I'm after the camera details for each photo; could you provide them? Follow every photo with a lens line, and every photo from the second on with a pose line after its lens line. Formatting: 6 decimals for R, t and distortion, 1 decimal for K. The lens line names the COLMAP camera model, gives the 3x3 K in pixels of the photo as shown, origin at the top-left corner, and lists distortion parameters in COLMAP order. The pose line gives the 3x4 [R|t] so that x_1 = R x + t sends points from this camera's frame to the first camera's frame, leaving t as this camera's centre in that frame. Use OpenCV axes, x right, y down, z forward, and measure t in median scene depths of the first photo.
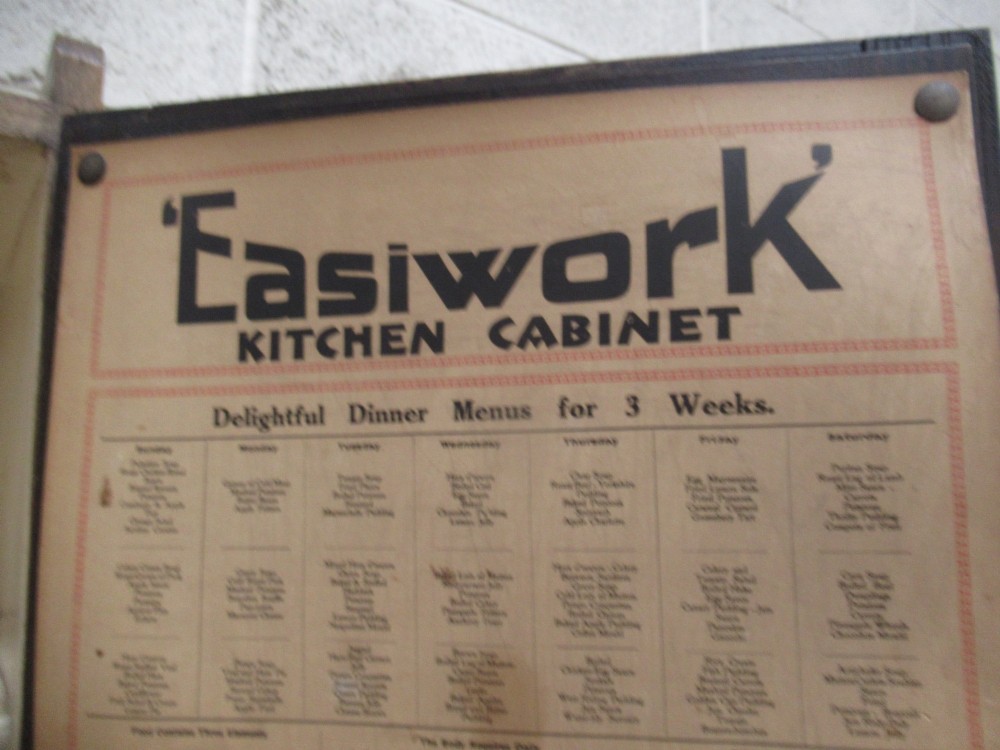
lens RADIAL K [[729.6, 0, 493.9], [0, 729.6, 366.8], [0, 0, 1]] dist [0.001870, -0.002275]
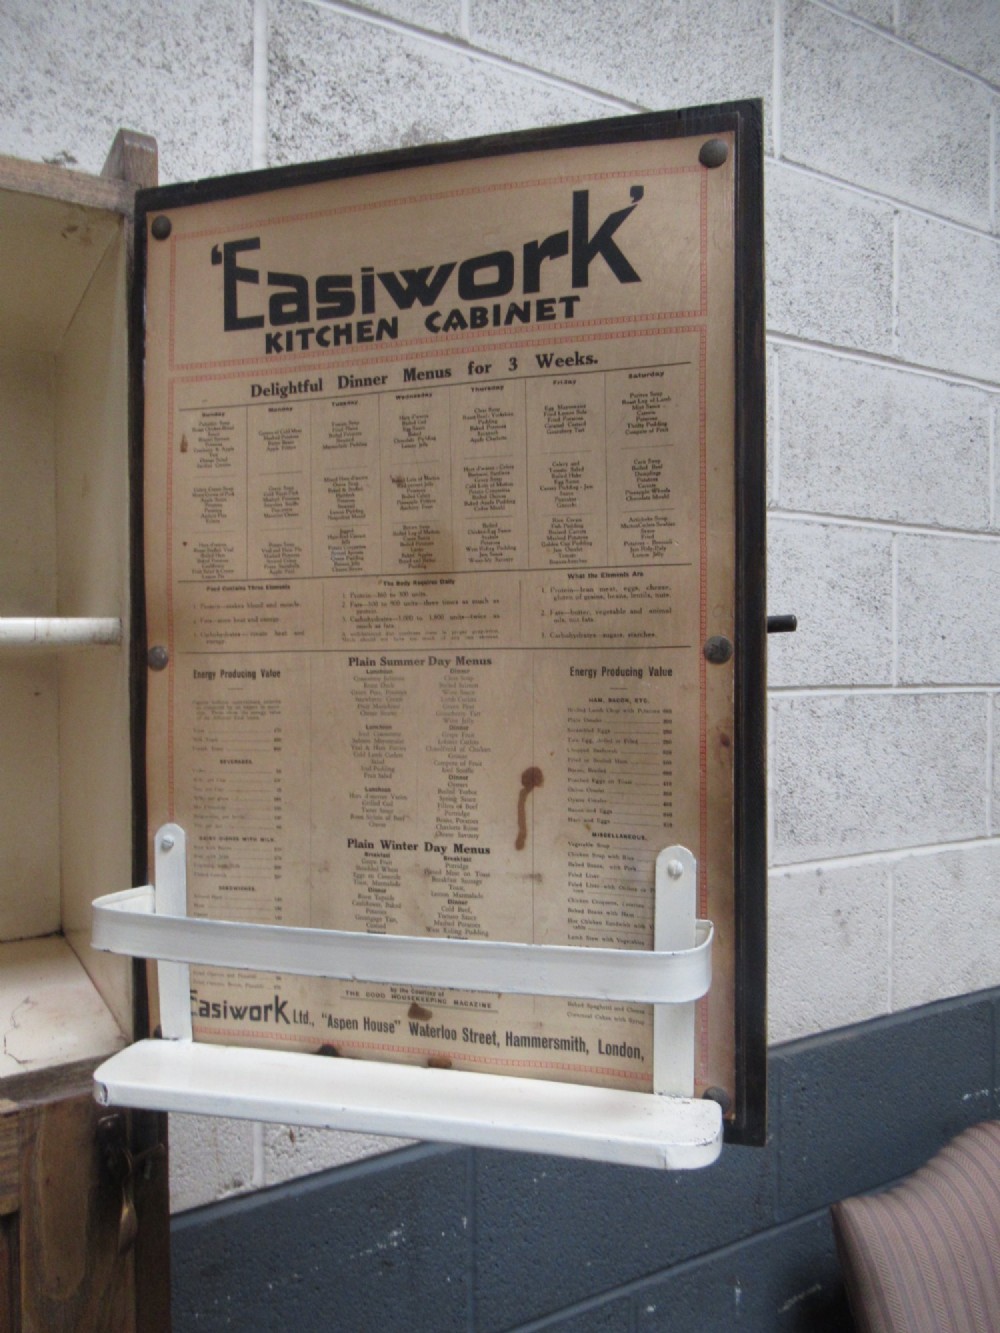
lens RADIAL K [[999.8, 0, 485.0], [0, 999.8, 646.8], [0, 0, 1]] dist [-0.004726, 0.003986]
pose [[0.994783, 0.007906, -0.101703, 0.349296], [0.002770, 0.994531, 0.104405, 0.427797], [0.101972, -0.104142, 0.989321, -1.179139]]
